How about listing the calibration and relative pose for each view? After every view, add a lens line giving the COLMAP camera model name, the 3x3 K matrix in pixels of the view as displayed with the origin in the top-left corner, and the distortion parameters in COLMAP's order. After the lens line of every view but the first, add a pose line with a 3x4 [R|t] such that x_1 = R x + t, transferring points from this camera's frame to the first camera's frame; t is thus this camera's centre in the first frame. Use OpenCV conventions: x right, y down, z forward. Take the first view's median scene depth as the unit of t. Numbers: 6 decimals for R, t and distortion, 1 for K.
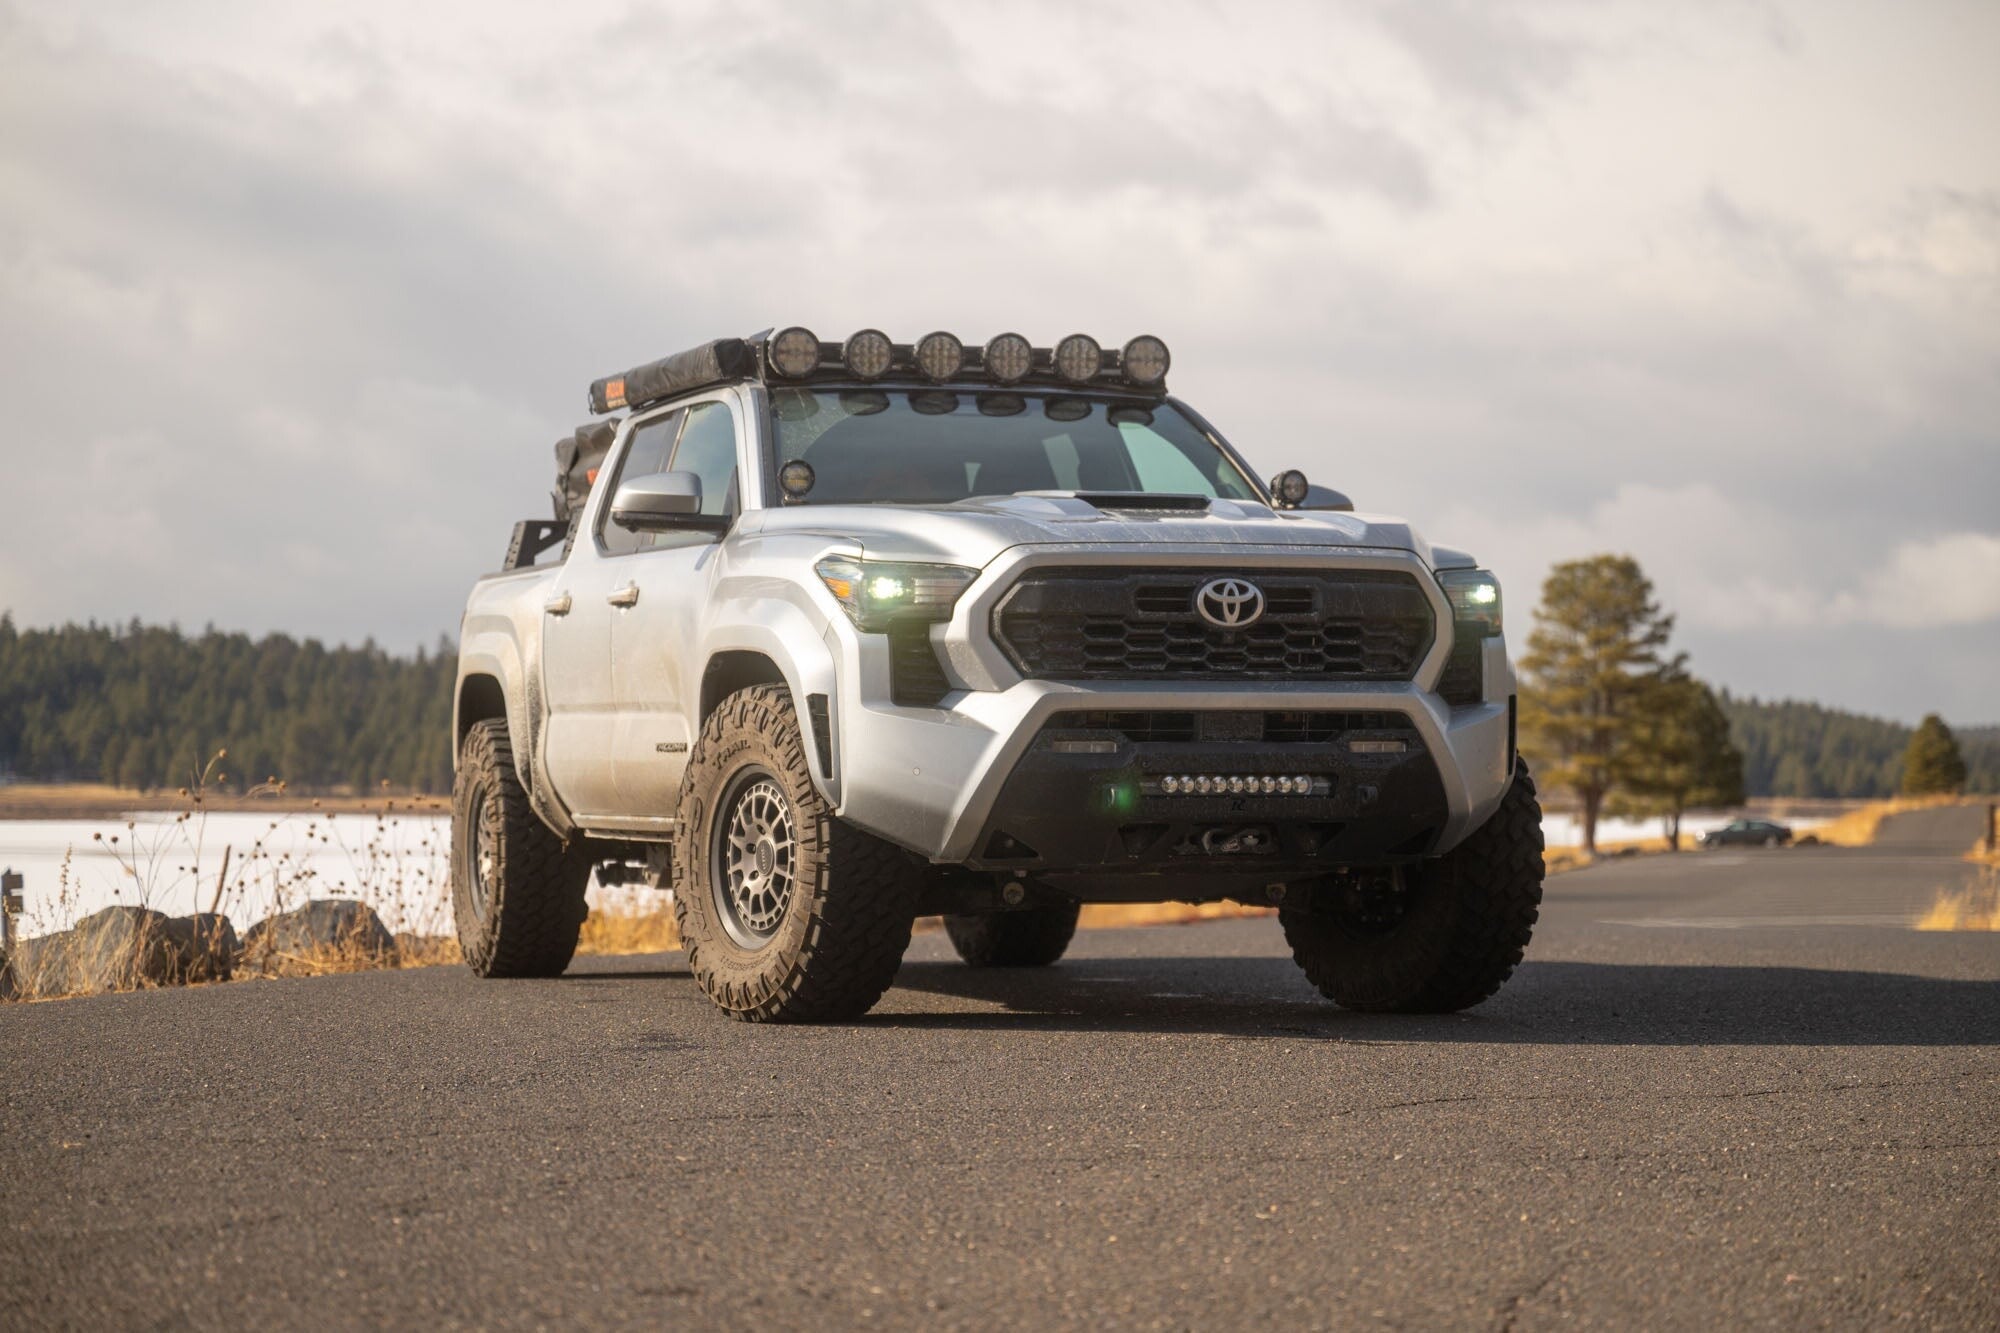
lens RADIAL K [[8855.6, 0, 1010.3], [0, 8855.6, 662.9], [0, 0, 1]] dist [1.801822, 0.000000]
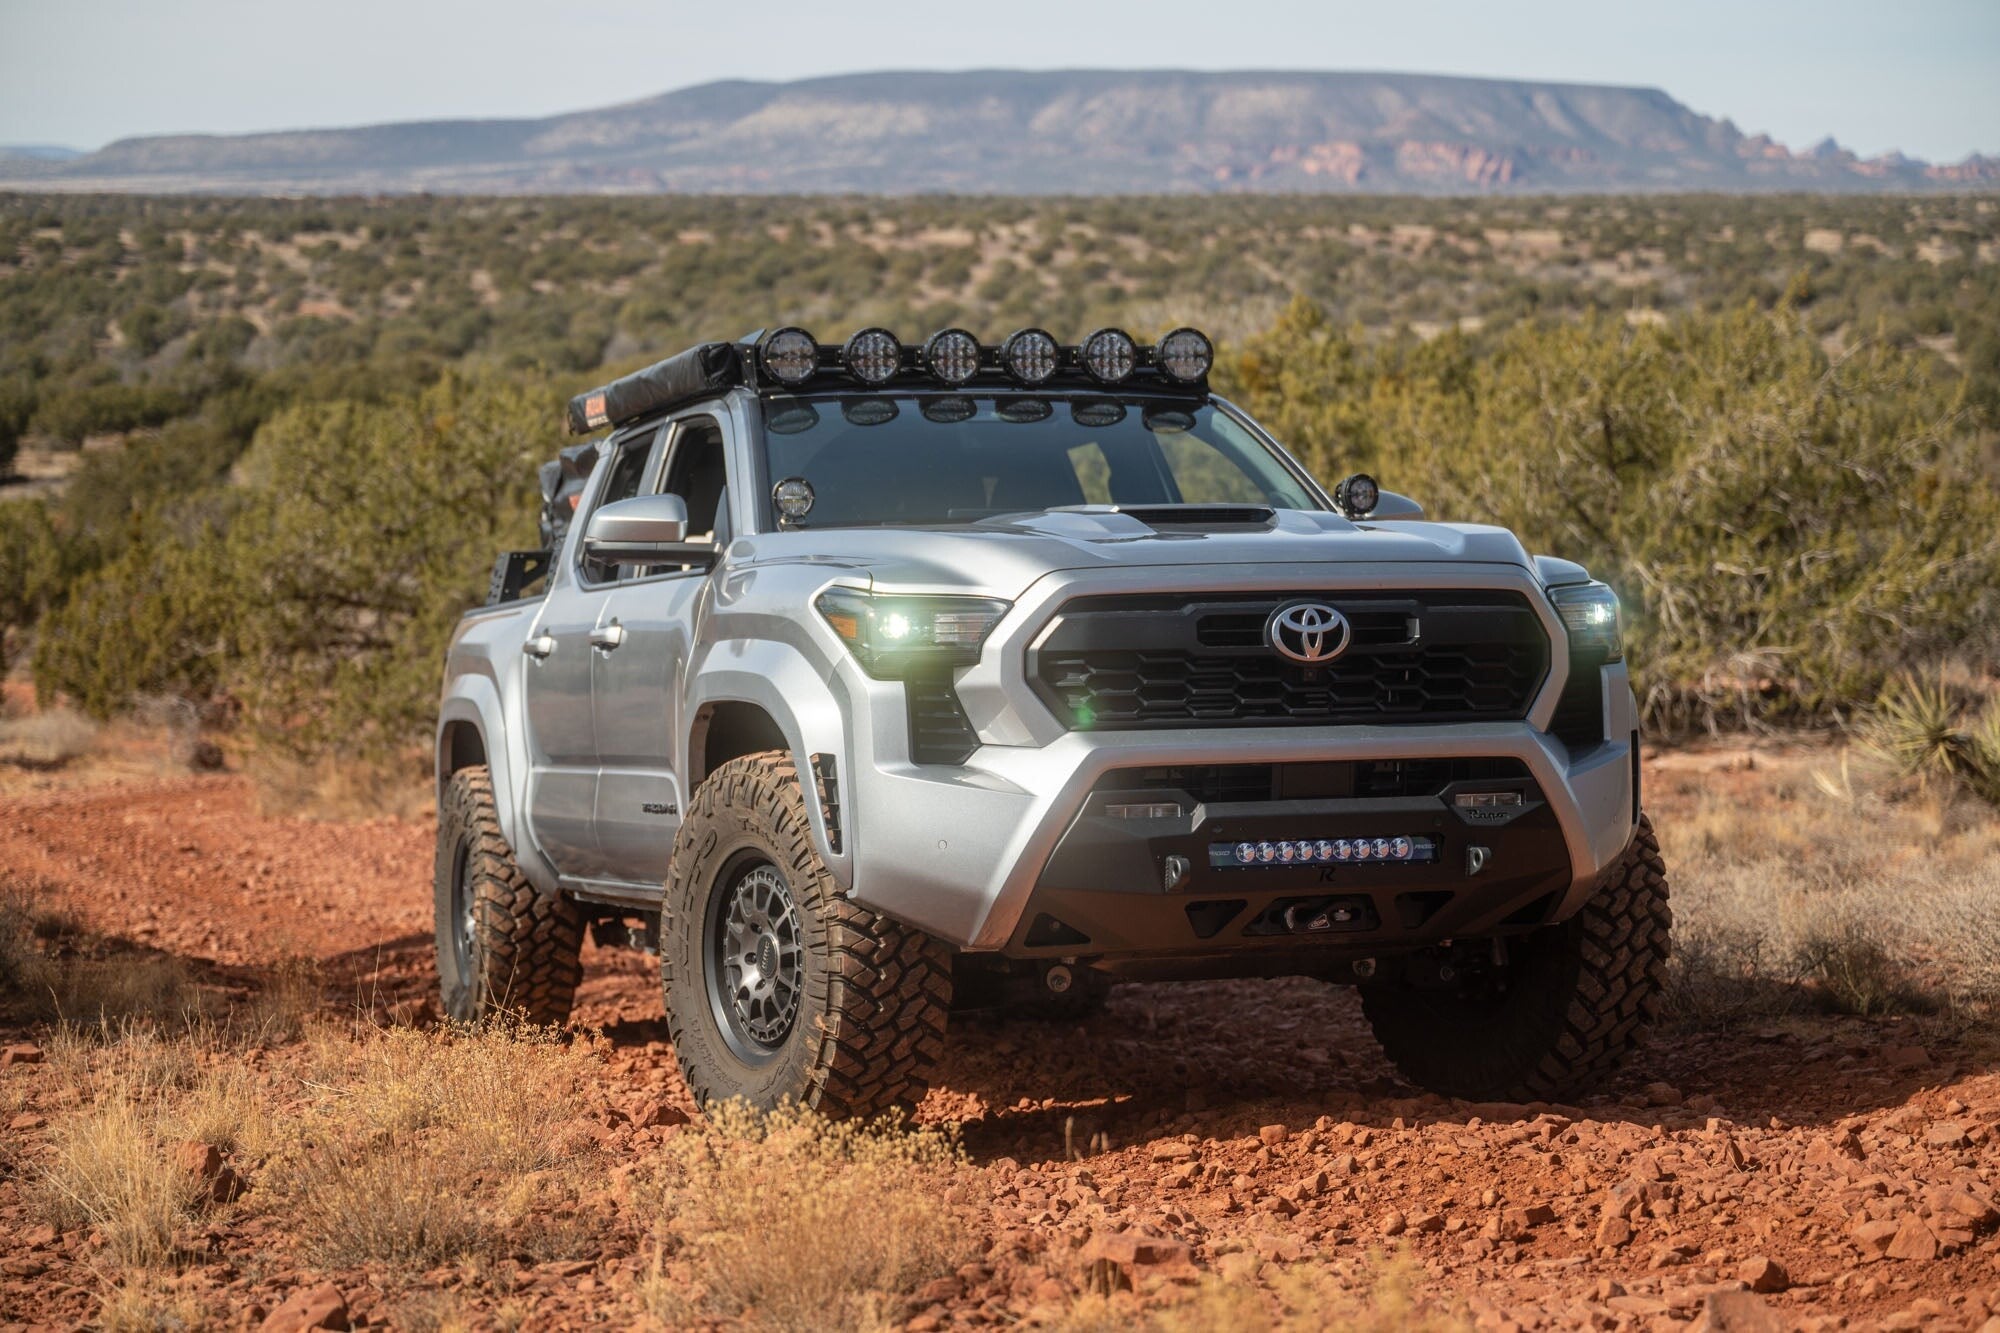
lens RADIAL K [[8855.6, 0, 1008.4], [0, 8855.6, 651.7], [0, 0, 1]] dist [1.801822, 0.000000]
pose [[0.999682, -0.025165, -0.001440, -0.002190], [0.025161, 0.999679, -0.003084, -0.002569], [0.001517, 0.003047, 0.999994, 0.128632]]
